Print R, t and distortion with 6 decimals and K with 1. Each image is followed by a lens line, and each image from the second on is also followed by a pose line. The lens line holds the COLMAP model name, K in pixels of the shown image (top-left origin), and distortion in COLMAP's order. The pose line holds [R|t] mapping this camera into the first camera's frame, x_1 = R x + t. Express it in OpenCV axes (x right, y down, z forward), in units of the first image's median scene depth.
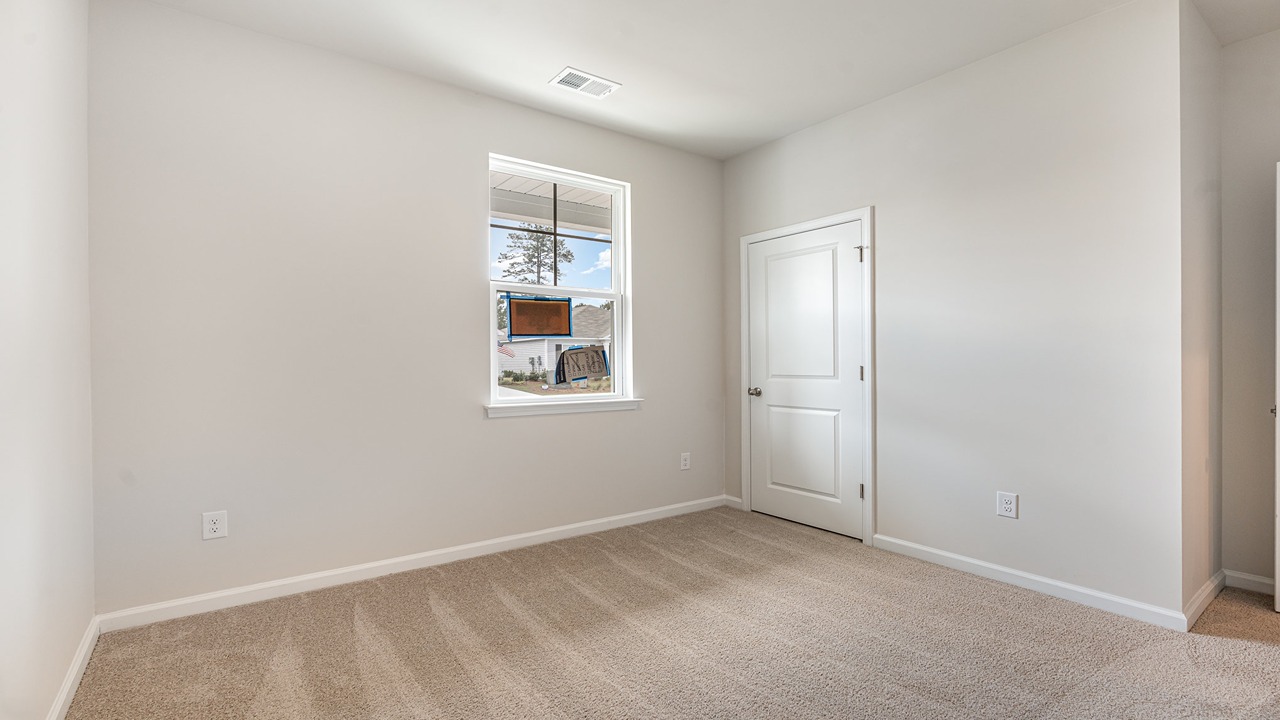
lens RADIAL K [[584.7, 0, 646.1], [0, 584.7, 367.1], [0, 0, 1]] dist [-0.004614, 0.002223]
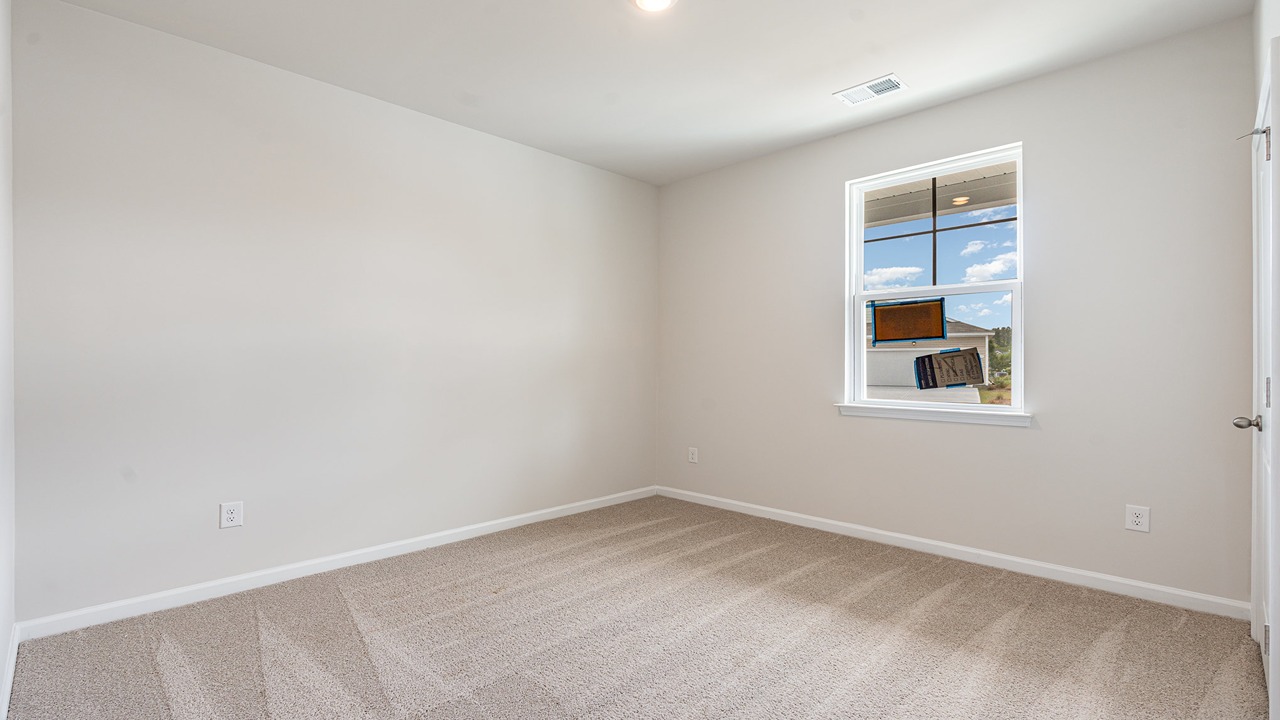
lens RADIAL K [[584.7, 0, 645.7], [0, 584.7, 361.1], [0, 0, 1]] dist [-0.004614, 0.002223]
pose [[0.158485, -0.001847, -0.987360, 0.712974], [-0.010236, 0.999941, -0.003513, -0.008948], [0.987308, 0.010663, 0.158457, 0.391942]]
